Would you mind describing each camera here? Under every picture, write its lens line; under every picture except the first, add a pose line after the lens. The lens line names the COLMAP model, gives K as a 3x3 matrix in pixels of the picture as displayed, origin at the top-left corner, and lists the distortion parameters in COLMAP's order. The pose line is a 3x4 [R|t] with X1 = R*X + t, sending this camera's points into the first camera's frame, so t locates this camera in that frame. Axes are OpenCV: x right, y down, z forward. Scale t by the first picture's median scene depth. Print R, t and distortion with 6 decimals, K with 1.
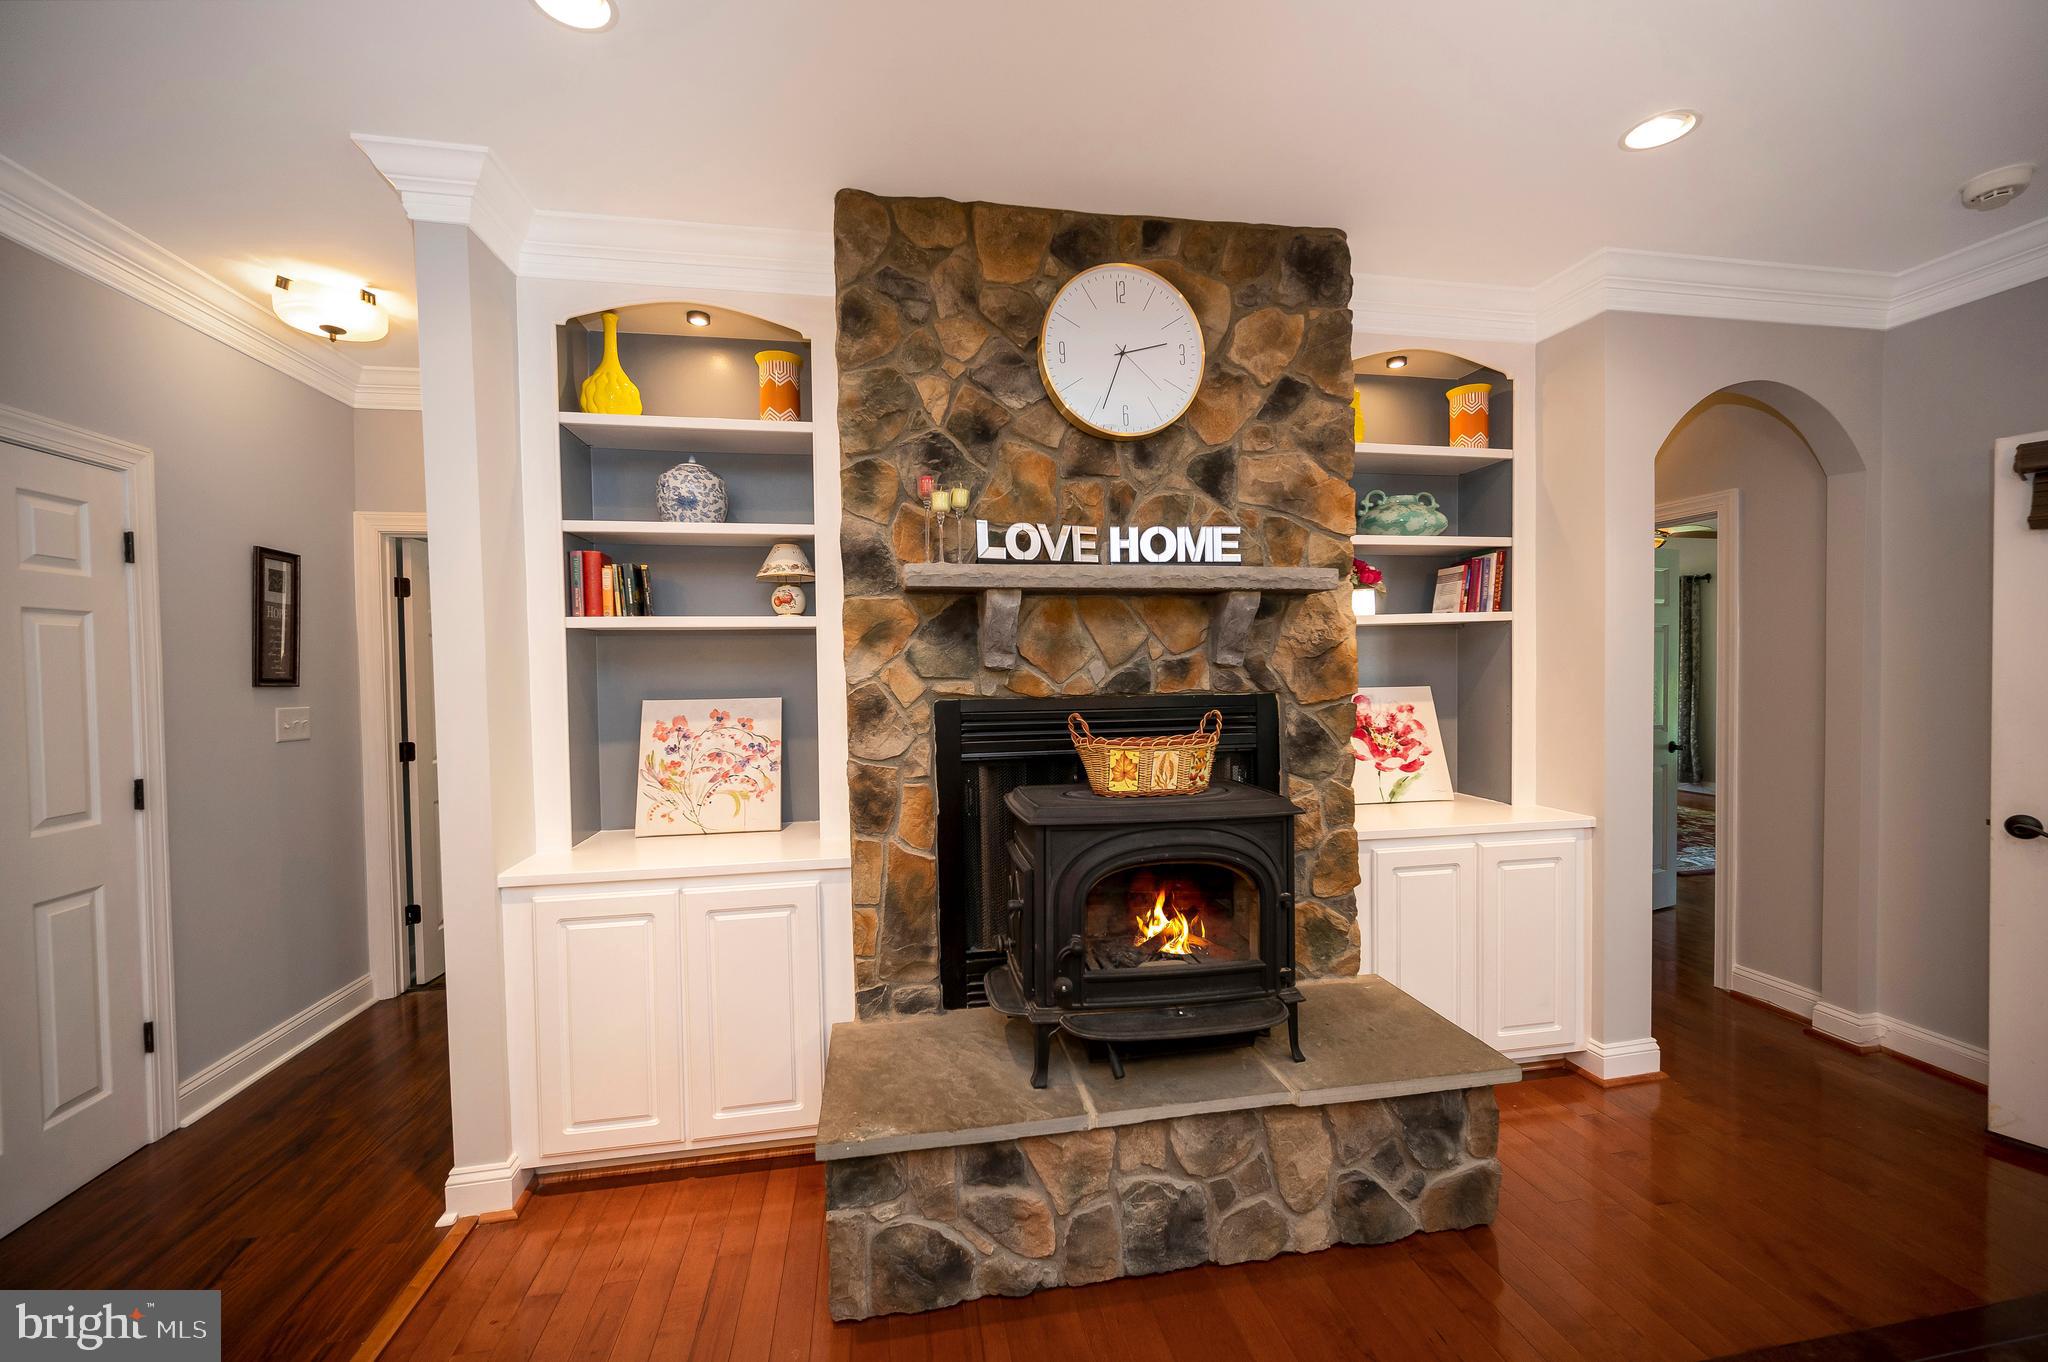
lens RADIAL K [[927.7, 0, 1081.1], [0, 927.7, 687.0], [0, 0, 1]] dist [-0.002477, -0.000580]
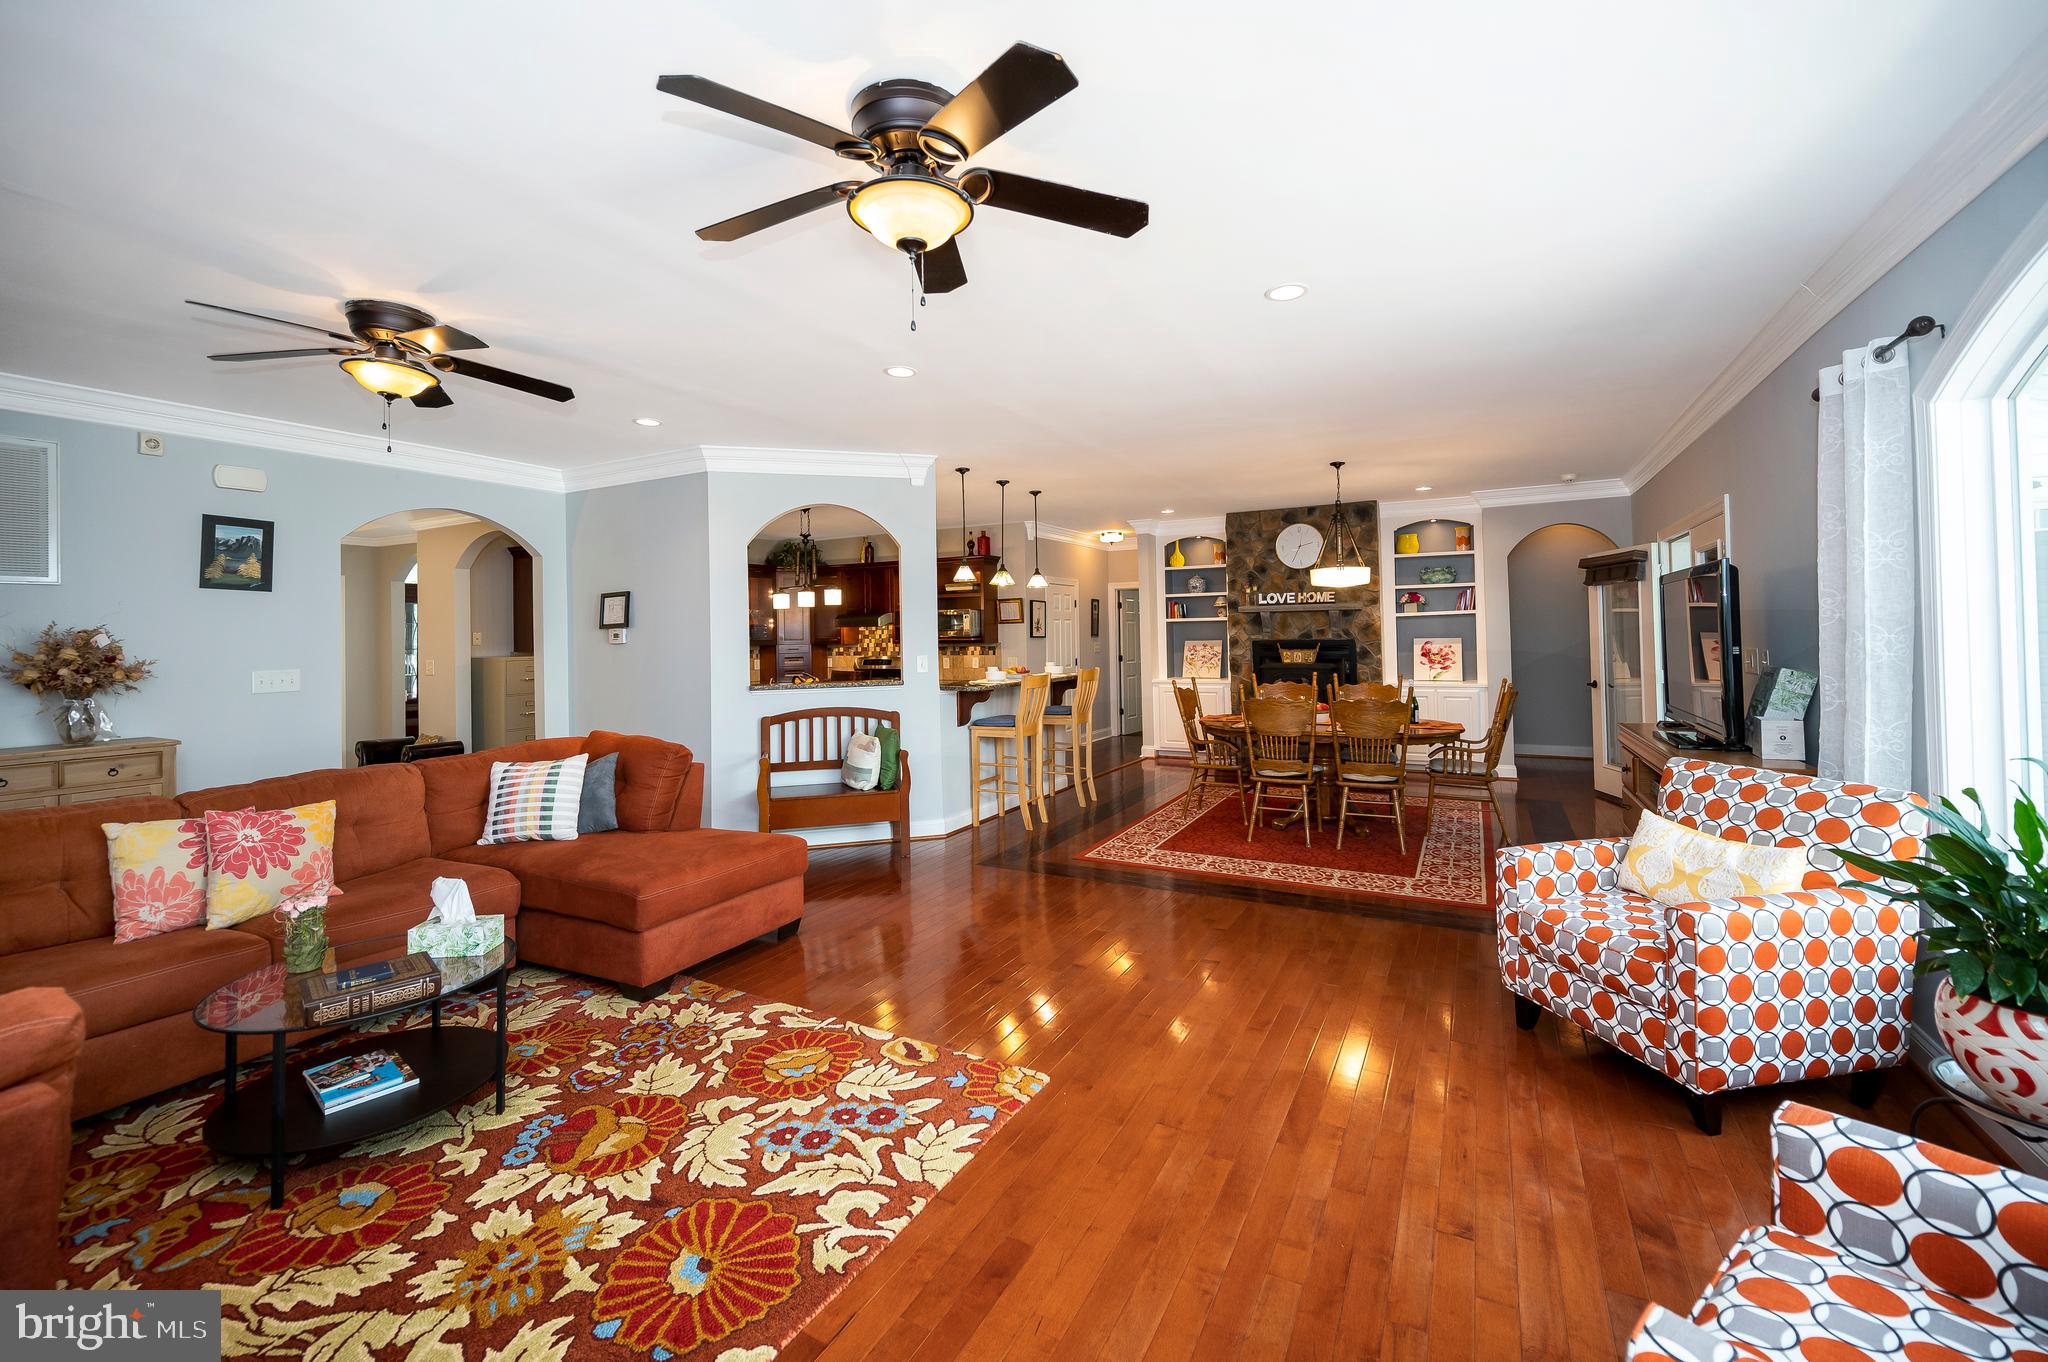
lens RADIAL K [[842.7, 0, 1039.8], [0, 842.7, 622.7], [0, 0, 1]] dist [-0.001808, -0.000088]
pose [[0.790813, -0.007826, -0.612007, 1.181575], [-0.008588, 0.999678, -0.023882, 0.030343], [0.611997, 0.024142, 0.790491, -2.108217]]
